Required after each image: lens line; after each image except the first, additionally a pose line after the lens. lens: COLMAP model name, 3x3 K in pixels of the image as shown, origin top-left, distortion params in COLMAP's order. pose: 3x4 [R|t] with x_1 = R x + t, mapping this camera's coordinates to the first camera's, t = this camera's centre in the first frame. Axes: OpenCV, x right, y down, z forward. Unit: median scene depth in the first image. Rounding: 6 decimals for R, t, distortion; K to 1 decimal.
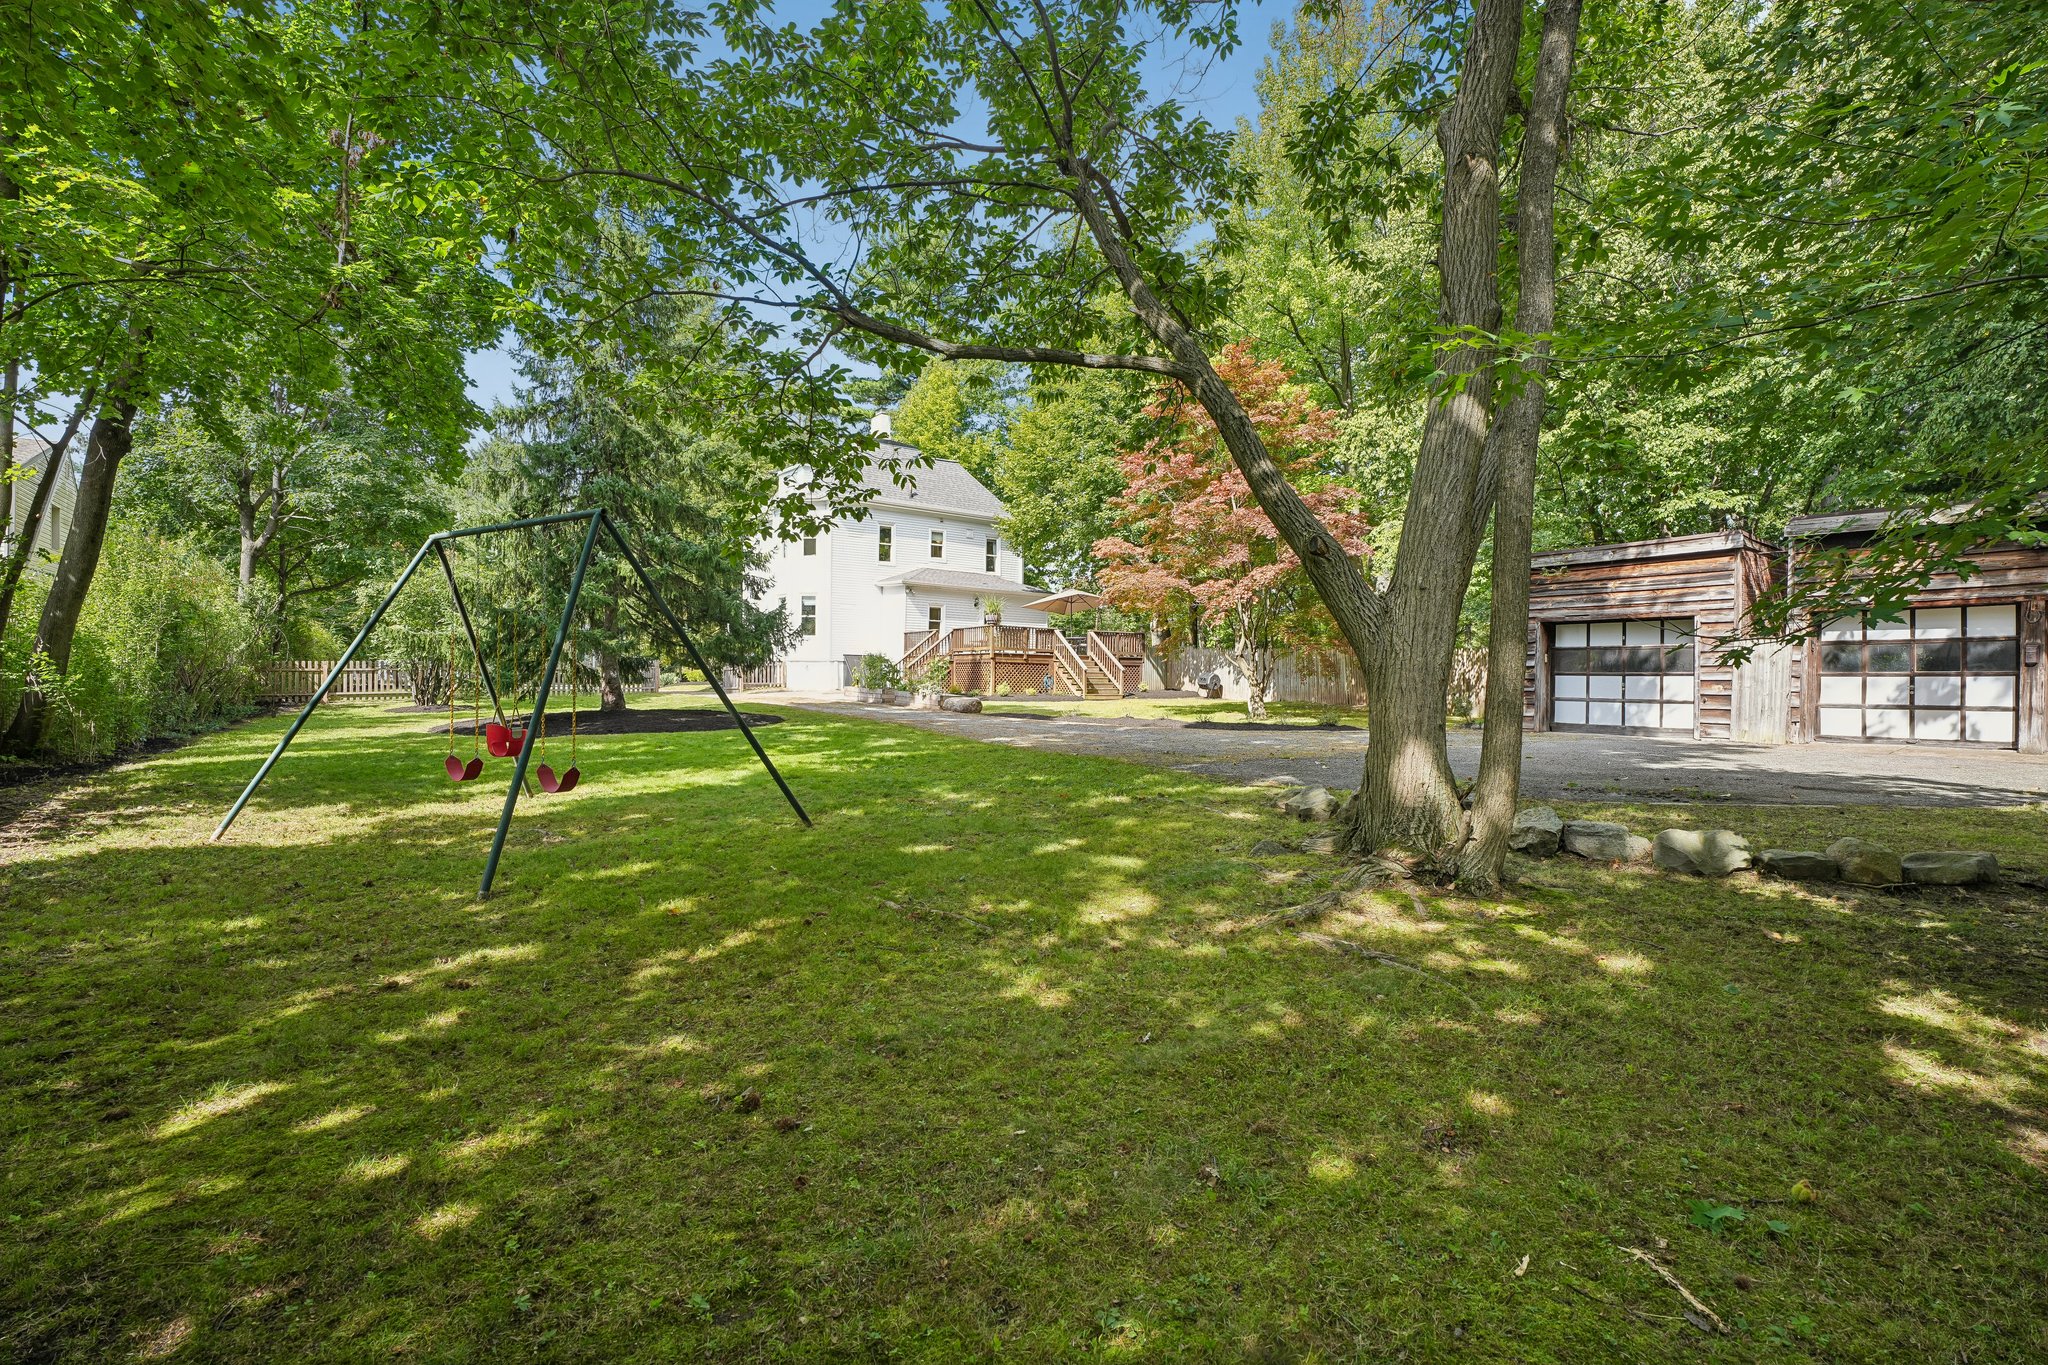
lens RADIAL K [[945.9, 0, 1022.4], [0, 945.9, 678.4], [0, 0, 1]] dist [-0.000931, -0.000003]
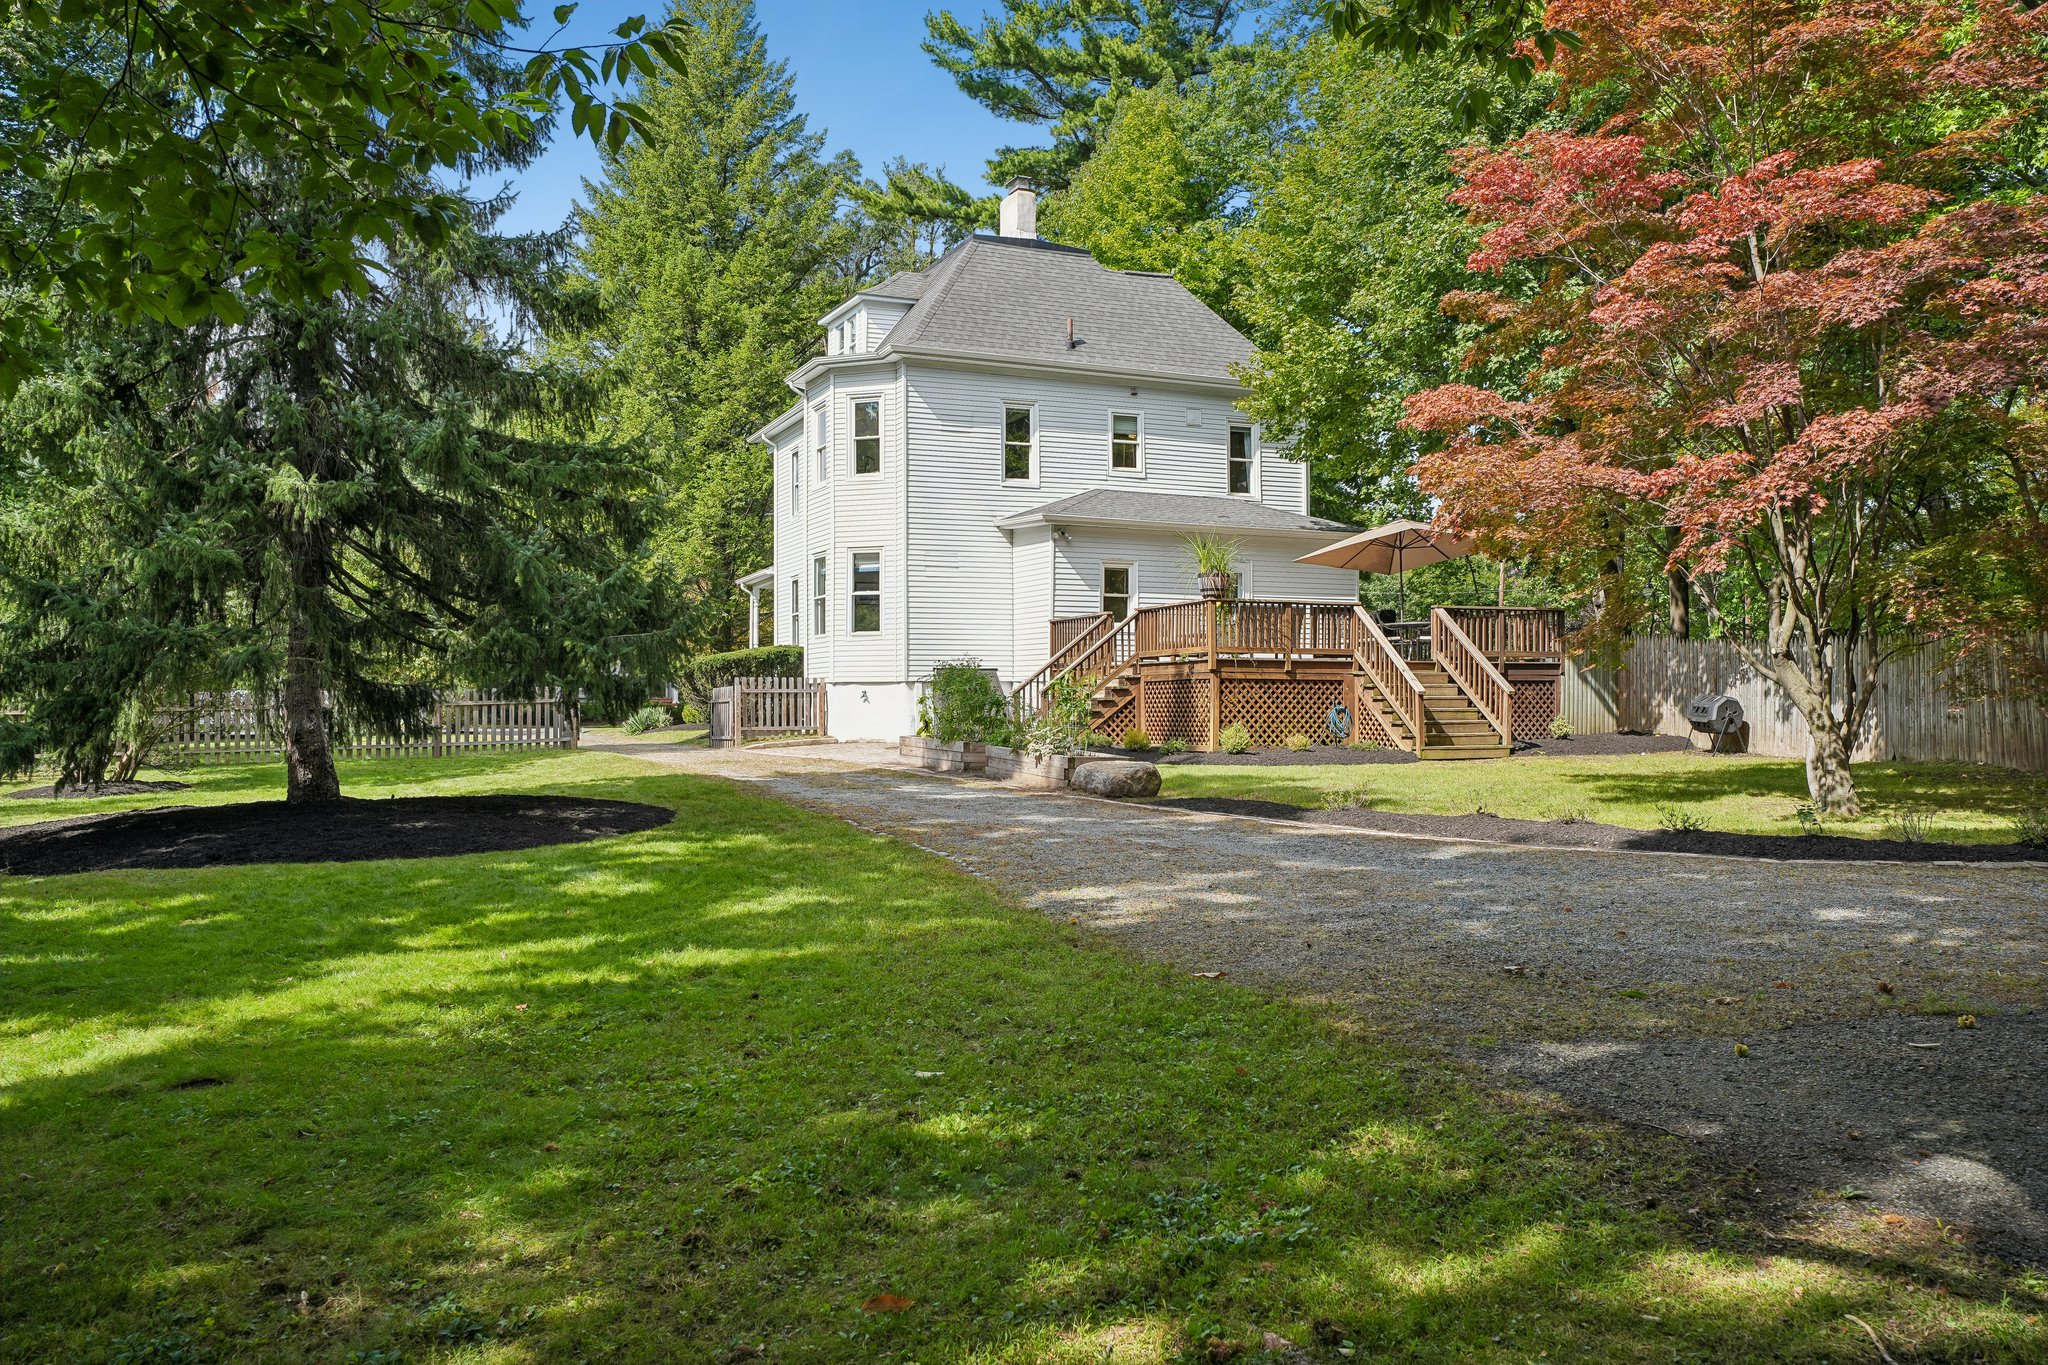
lens RADIAL K [[1661.1, 0, 1025.0], [0, 1661.1, 678.1], [0, 0, 1]] dist [0.010720, 0.006617]
pose [[0.978219, -0.016215, -0.206940, 0.042937], [0.012886, 0.999765, -0.017423, -0.004439], [0.207174, 0.014377, 0.978199, 0.171366]]
